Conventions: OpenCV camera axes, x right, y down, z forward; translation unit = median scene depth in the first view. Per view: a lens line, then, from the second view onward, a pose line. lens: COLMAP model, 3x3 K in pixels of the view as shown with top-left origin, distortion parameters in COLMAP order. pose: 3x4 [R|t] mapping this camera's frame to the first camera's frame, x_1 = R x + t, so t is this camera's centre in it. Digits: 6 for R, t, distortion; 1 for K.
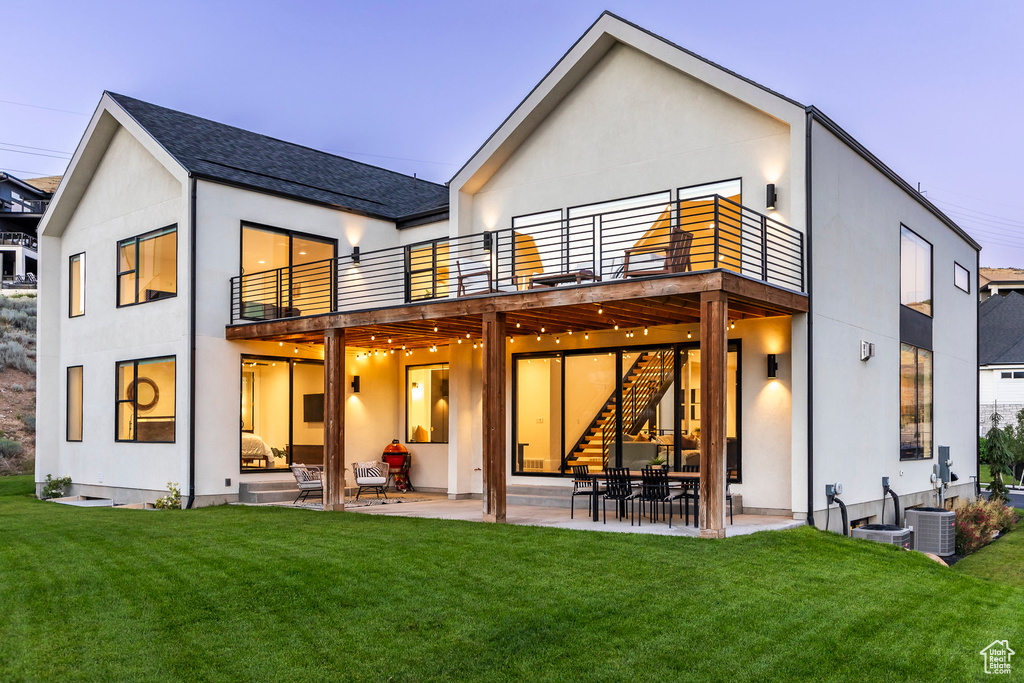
lens RADIAL K [[913.5, 0, 512.2], [0, 913.5, 372.2], [0, 0, 1]] dist [0.002051, -0.006823]
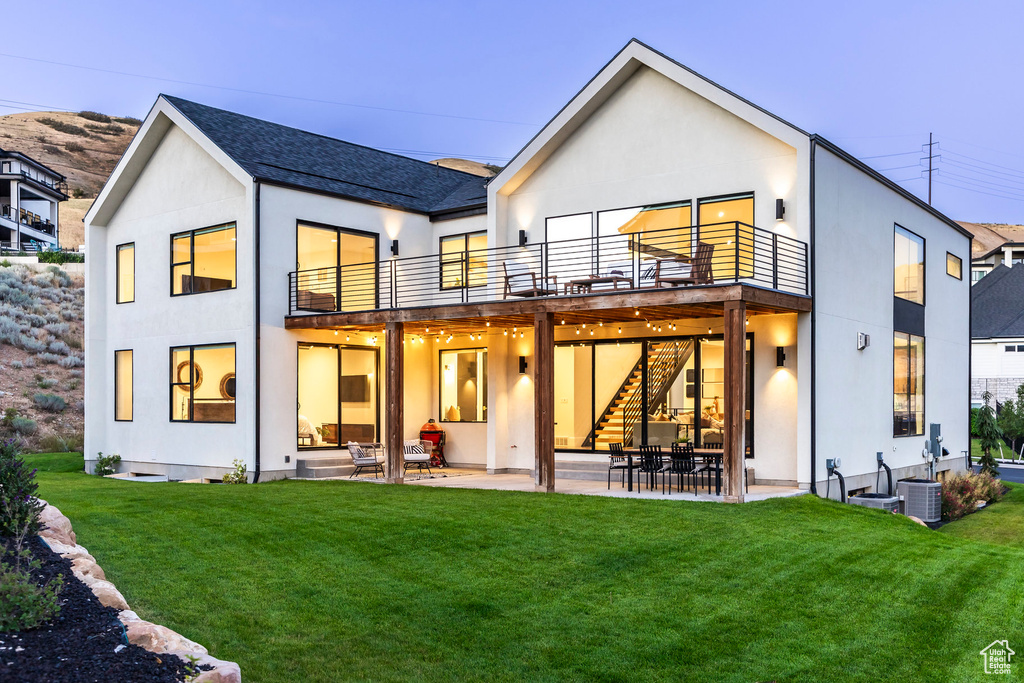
lens RADIAL K [[1025.0, 0, 512.0], [0, 1025.0, 341.5], [0, 0, 1]] dist [-0.000877, 0.008534]
pose [[0.999582, -0.000385, 0.028895, -0.078297], [0.000210, 0.999982, 0.006051, -0.028629], [-0.028896, -0.006043, 0.999564, -0.241528]]
